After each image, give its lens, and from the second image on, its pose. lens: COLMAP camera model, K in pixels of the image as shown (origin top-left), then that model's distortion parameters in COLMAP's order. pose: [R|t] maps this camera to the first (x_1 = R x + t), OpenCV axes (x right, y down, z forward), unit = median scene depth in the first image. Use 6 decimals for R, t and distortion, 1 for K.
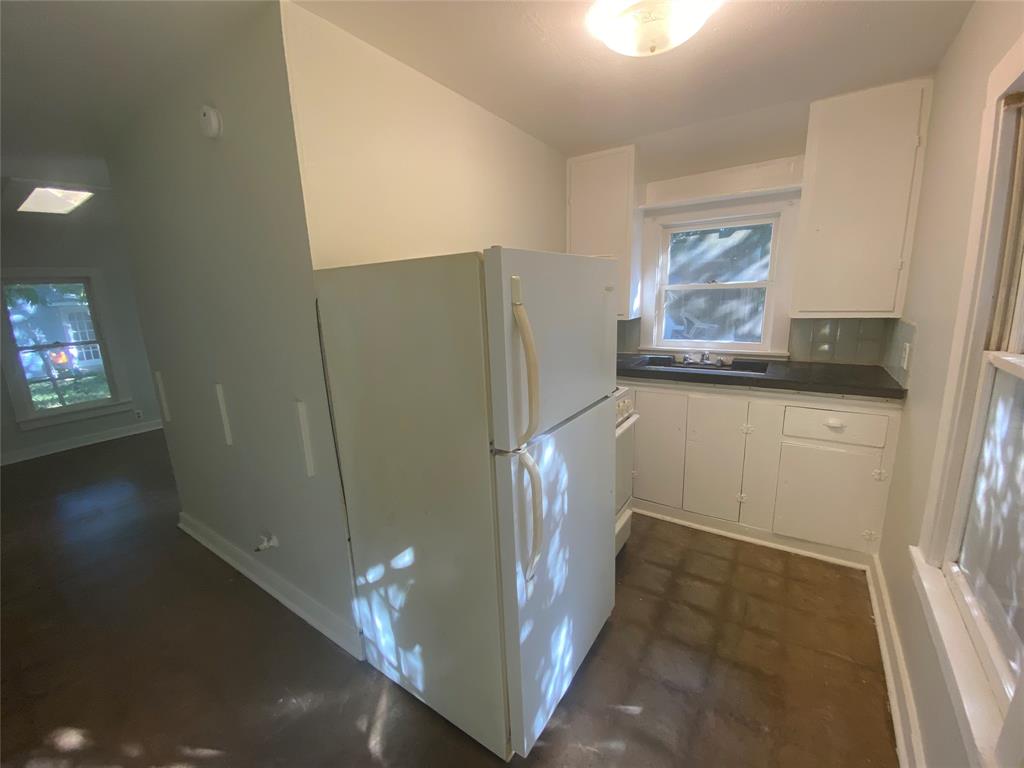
lens RADIAL K [[415.4, 0, 510.1], [0, 415.4, 384.9], [0, 0, 1]] dist [0.026860, -0.023574]
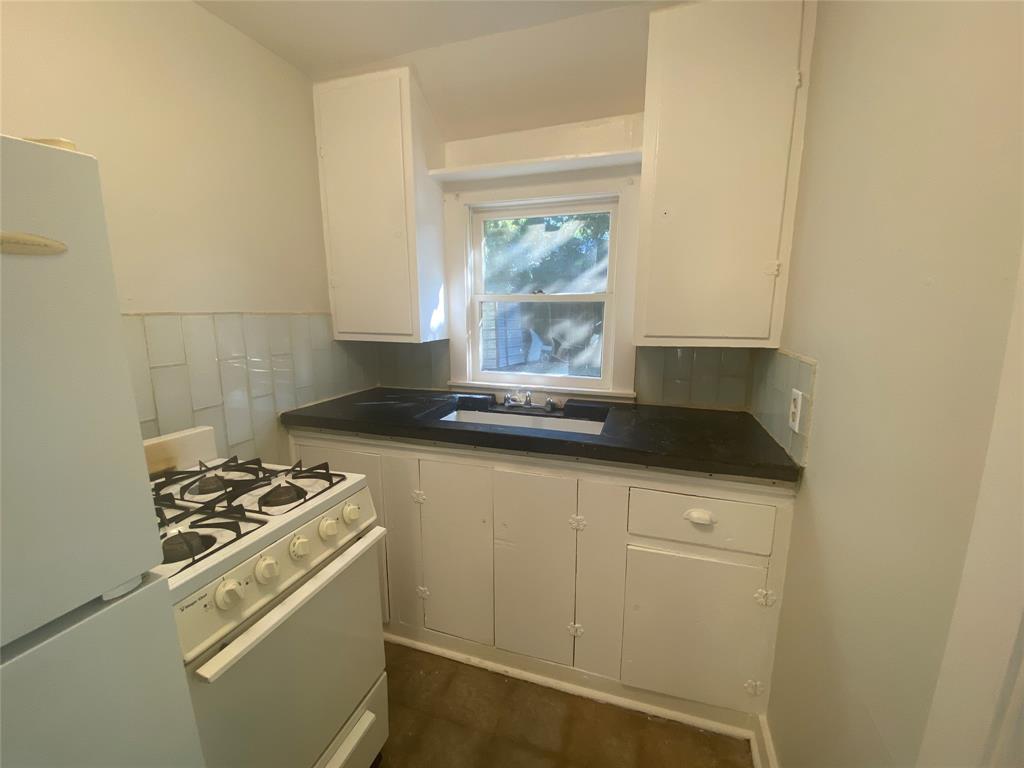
lens RADIAL K [[415.4, 0, 510.1], [0, 415.4, 384.9], [0, 0, 1]] dist [0.026860, -0.023574]
pose [[0.961763, -0.010553, 0.273681, 0.259830], [0.022177, 0.998977, -0.039416, -0.065712], [-0.272985, 0.043978, 0.961013, 0.364777]]
